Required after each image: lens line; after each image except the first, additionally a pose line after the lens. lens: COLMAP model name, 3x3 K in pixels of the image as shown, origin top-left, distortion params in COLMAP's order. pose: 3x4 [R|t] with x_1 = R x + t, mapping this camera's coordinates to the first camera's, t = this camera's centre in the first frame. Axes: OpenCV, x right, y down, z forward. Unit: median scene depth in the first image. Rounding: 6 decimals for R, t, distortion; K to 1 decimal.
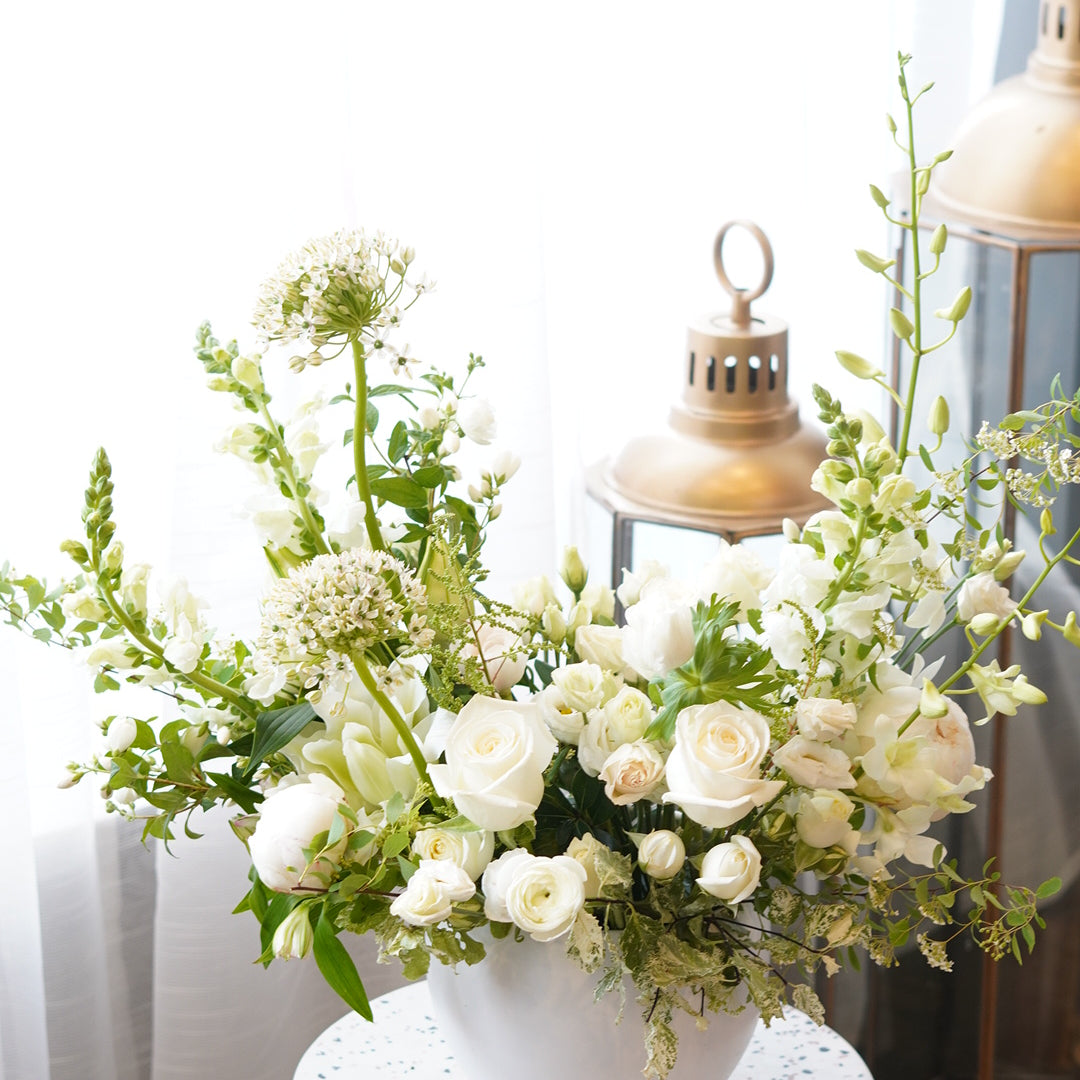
lens RADIAL K [[2835.8, 0, 540.0], [0, 2835.8, 540.0], [0, 0, 1]] dist [-0.143613, -0.253134]
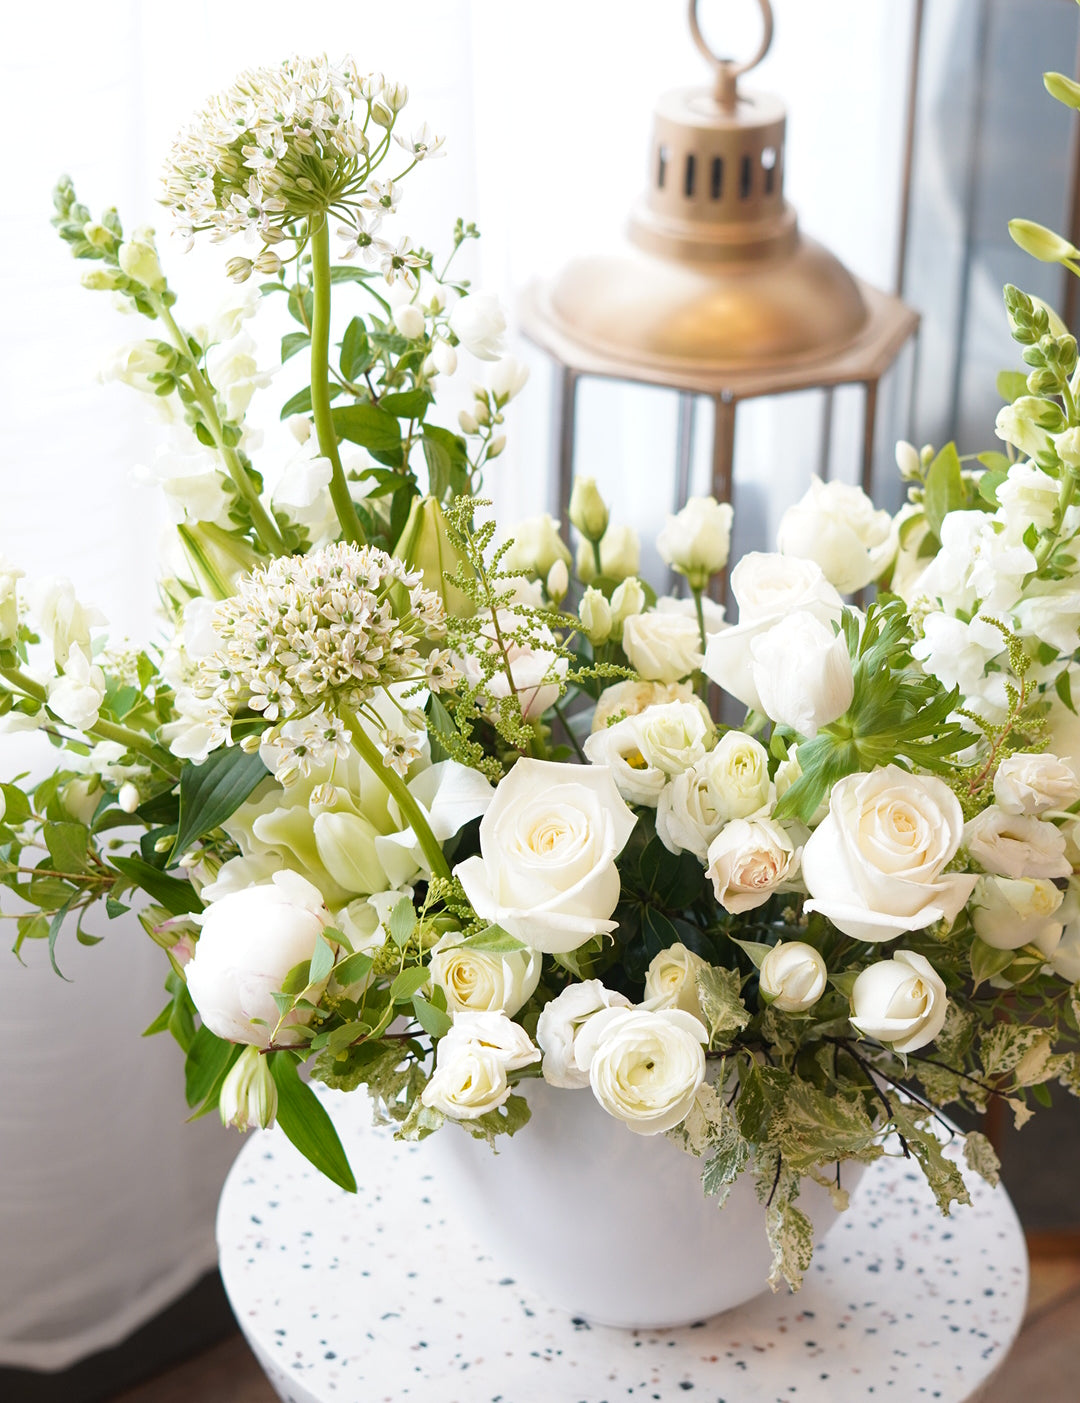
lens RADIAL K [[3186.1, 0, 540.0], [0, 3186.1, 701.5], [0, 0, 1]] dist [-0.073440, -0.506364]
pose [[0.996327, -0.029689, 0.080314, -0.077178], [0.017776, 0.989246, 0.145174, -0.067911], [-0.083760, -0.143213, 0.986141, 0.242962]]
